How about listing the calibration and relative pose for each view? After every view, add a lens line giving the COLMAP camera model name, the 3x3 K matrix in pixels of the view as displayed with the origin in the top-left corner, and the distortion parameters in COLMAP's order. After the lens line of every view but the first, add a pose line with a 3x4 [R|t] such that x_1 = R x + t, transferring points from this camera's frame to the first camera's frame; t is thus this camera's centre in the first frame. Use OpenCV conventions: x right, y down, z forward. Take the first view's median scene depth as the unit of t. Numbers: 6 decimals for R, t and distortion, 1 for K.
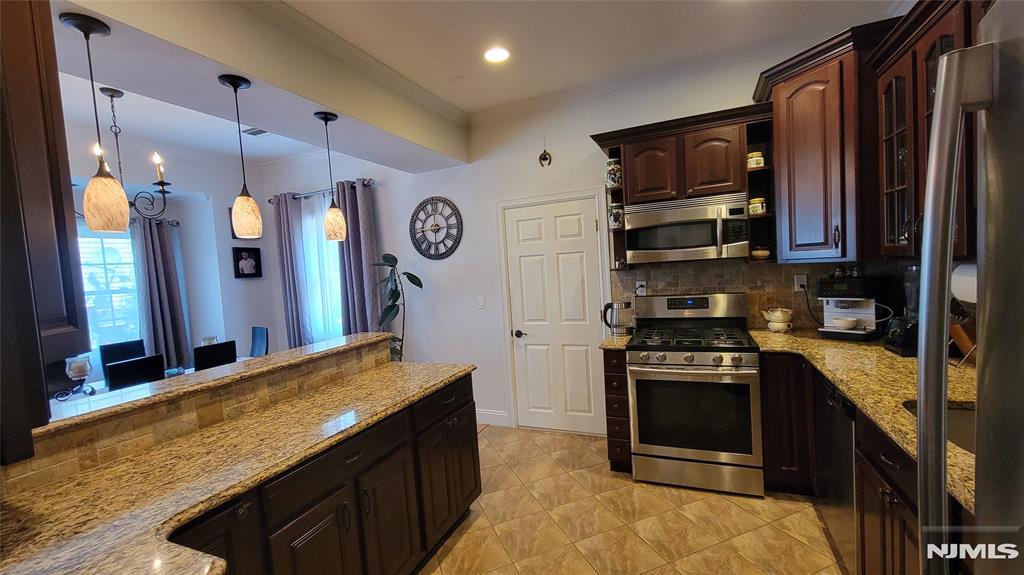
lens RADIAL K [[418.5, 0, 515.3], [0, 418.5, 289.9], [0, 0, 1]] dist [0.010691, -0.002649]
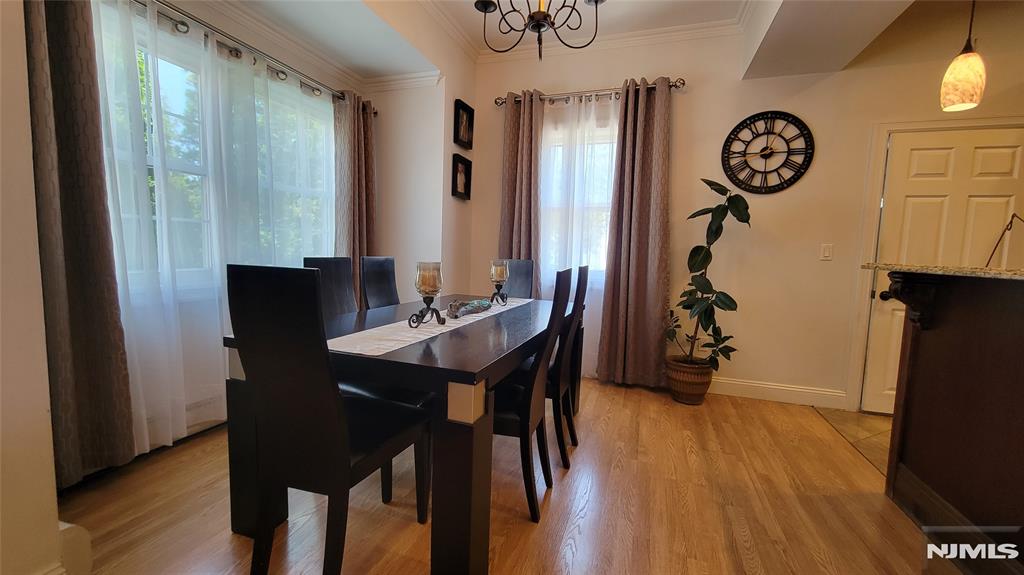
lens RADIAL K [[418.5, 0, 515.8], [0, 418.5, 289.4], [0, 0, 1]] dist [0.010691, -0.002649]
pose [[0.990615, 0.089099, 0.103649, -0.708697], [-0.092589, 0.995272, 0.029352, 0.125054], [-0.100544, -0.038673, 0.994181, 0.262871]]
